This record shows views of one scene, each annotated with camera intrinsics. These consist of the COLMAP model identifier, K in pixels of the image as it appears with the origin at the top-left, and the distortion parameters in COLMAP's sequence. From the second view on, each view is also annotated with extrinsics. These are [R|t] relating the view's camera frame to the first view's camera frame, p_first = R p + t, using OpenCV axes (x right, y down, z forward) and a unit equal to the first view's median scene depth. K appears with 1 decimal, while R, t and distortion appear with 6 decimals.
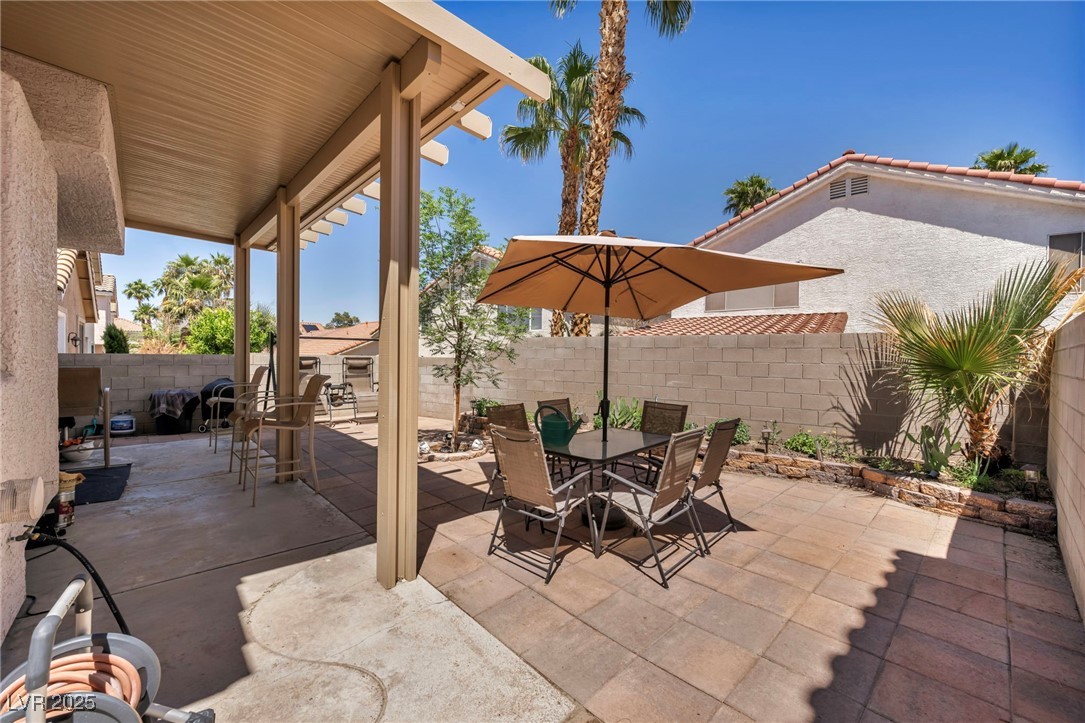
lens RADIAL K [[433.8, 0, 542.5], [0, 433.8, 361.5], [0, 0, 1]] dist [-0.001060, -0.000049]
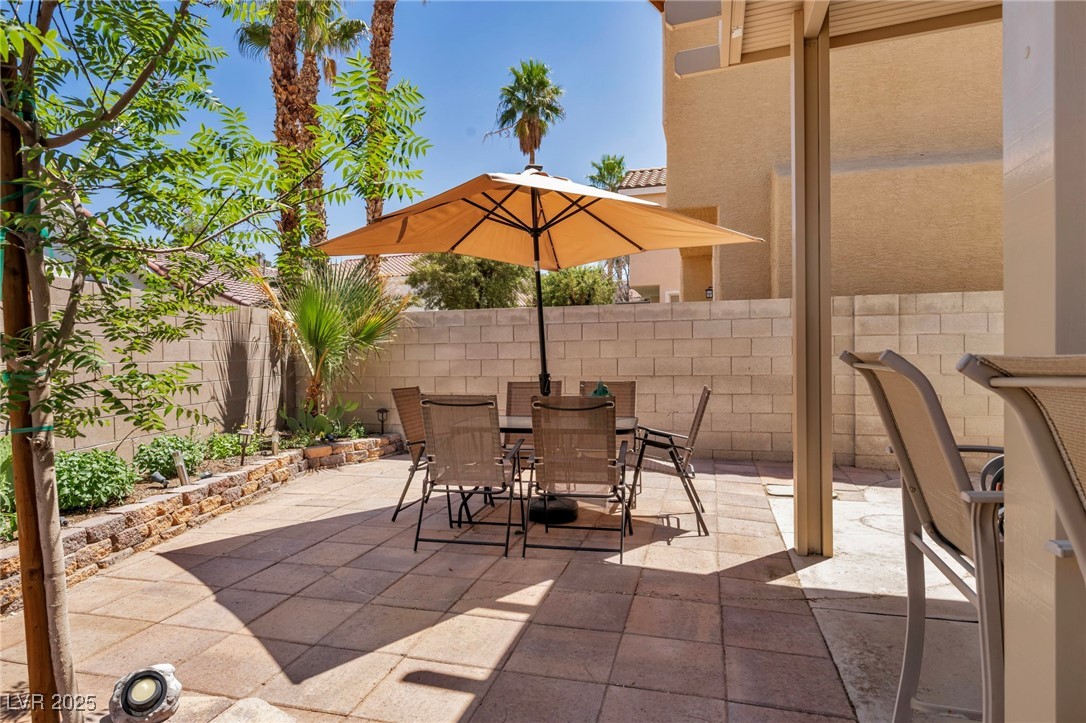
lens RADIAL K [[618.7, 0, 543.0], [0, 618.7, 361.5], [0, 0, 1]] dist [0.000659, 0.000341]
pose [[-0.531494, -0.016055, 0.846910, -0.386635], [0.019209, 0.999335, 0.031000, 0.013130], [-0.846844, 0.032744, -0.530832, 0.734750]]
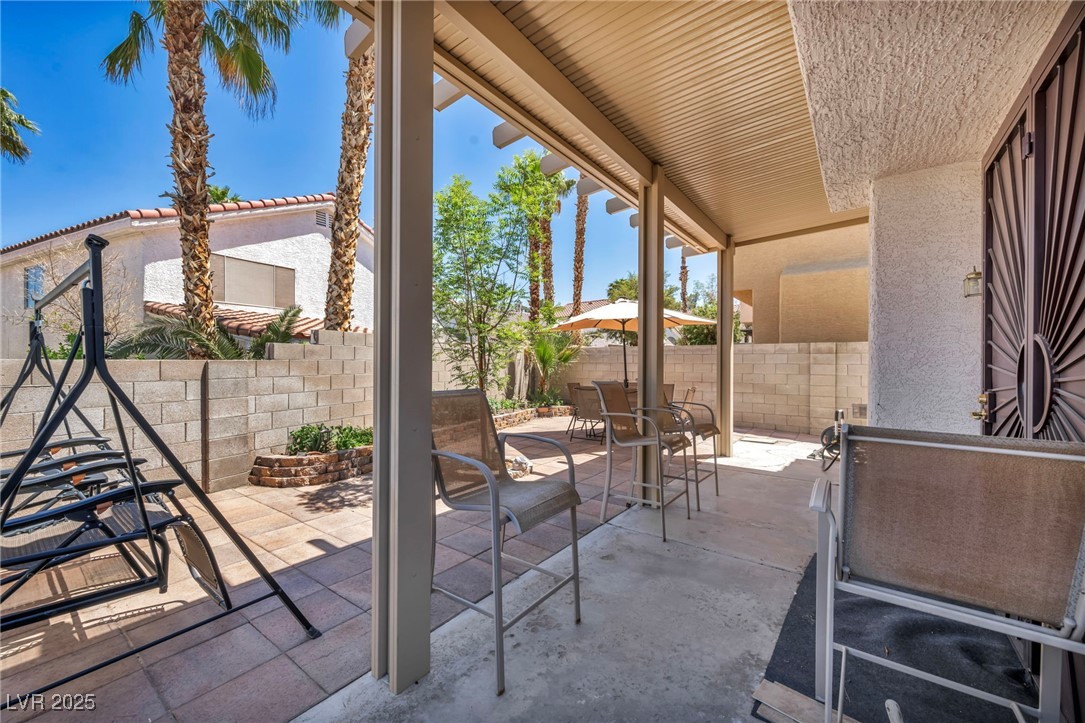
lens RADIAL K [[430.5, 0, 543.3], [0, 430.5, 363.9], [0, 0, 1]] dist [-0.001180, -0.000131]
pose [[-0.190315, -0.019478, 0.981530, -0.805620], [0.007553, 0.999745, 0.021304, -0.014117], [-0.981694, 0.011468, -0.190120, 0.799351]]
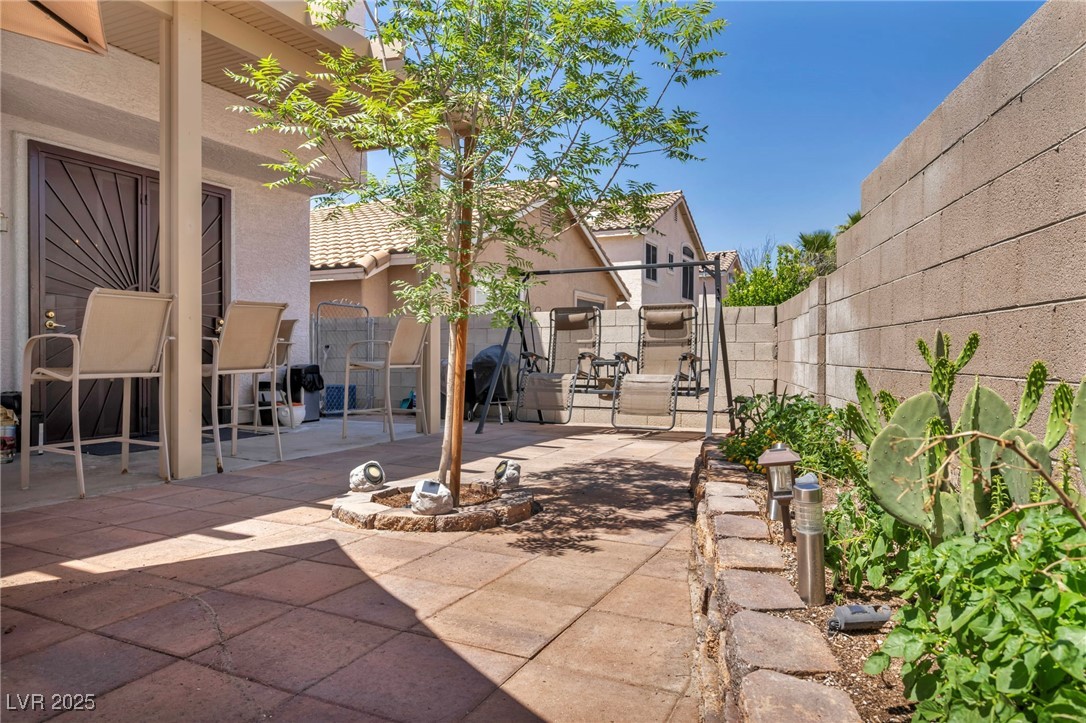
lens RADIAL K [[690.1, 0, 550.0], [0, 690.1, 358.0], [0, 0, 1]] dist [-0.005827, -0.002717]
pose [[0.360047, -0.007350, -0.932905, 0.276463], [-0.011828, 0.999853, -0.012442, 0.067717], [0.932859, 0.015514, 0.359907, 0.662380]]
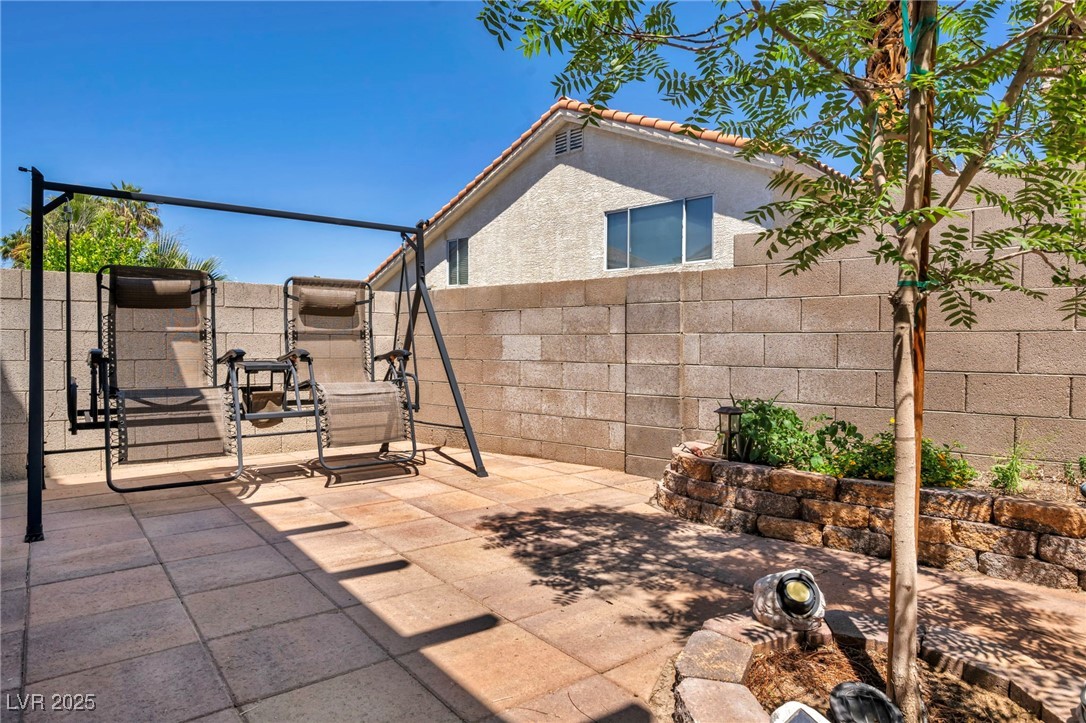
lens RADIAL K [[630.6, 0, 547.0], [0, 630.6, 366.2], [0, 0, 1]] dist [-0.001456, 0.000528]
pose [[0.996980, -0.003438, -0.077588, -0.240780], [0.004834, 0.999830, 0.017821, 0.054544], [0.077514, -0.018142, 0.996826, 0.576503]]
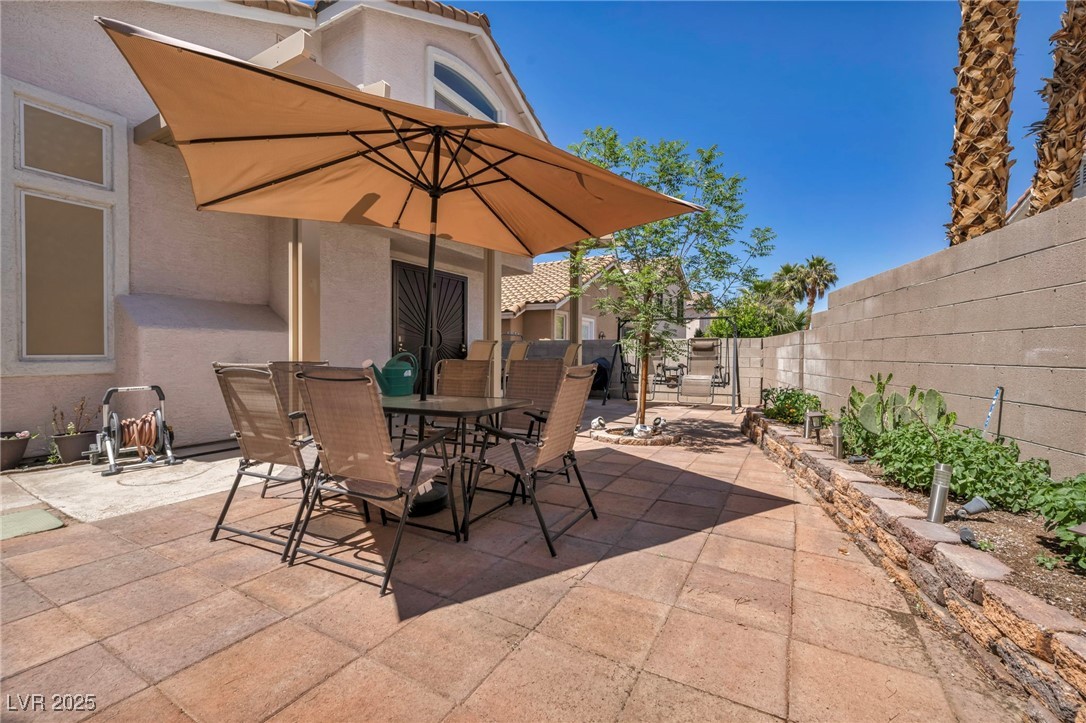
lens RADIAL K [[449.8, 0, 543.0], [0, 449.8, 361.5], [0, 0, 1]] dist [-0.000186, -0.000035]
pose [[0.295850, 0.003184, -0.955229, 0.426034], [-0.014548, 0.999893, -0.001172, 0.050815], [0.955124, 0.014243, 0.295865, 0.433178]]
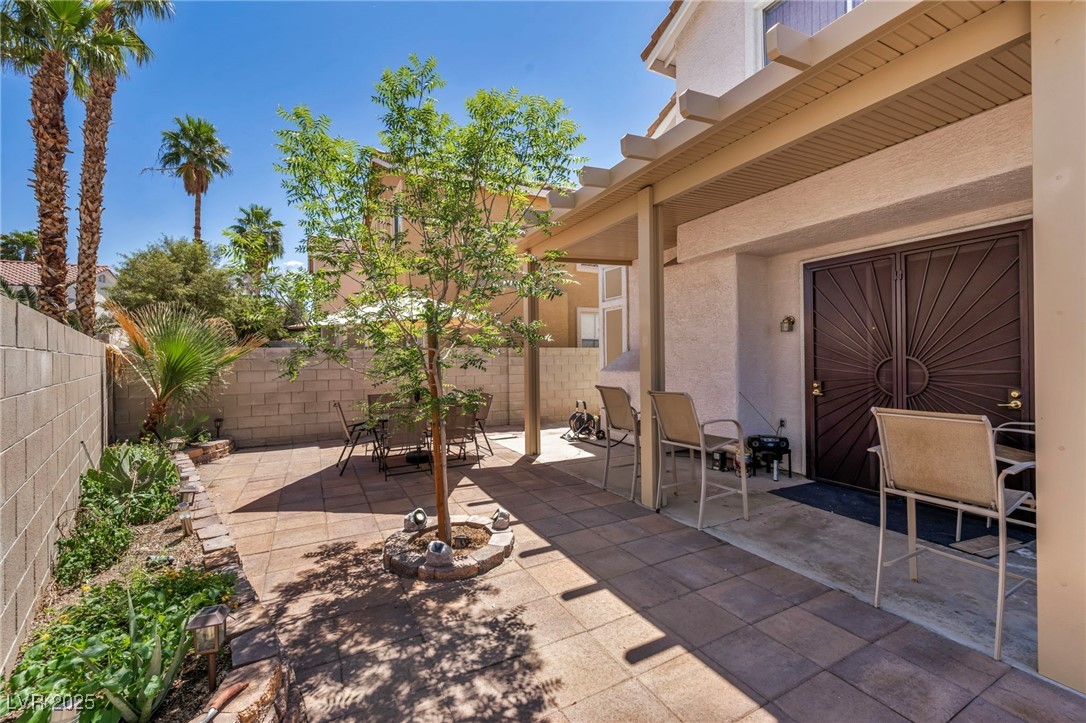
lens RADIAL K [[438.6, 0, 544.9], [0, 438.6, 358.4], [0, 0, 1]] dist [-0.000859, -0.000064]
pose [[-0.965721, -0.003377, 0.259562, -0.353872], [0.001795, 0.999805, 0.019689, -0.030866], [-0.259578, 0.019480, -0.965526, 1.137412]]
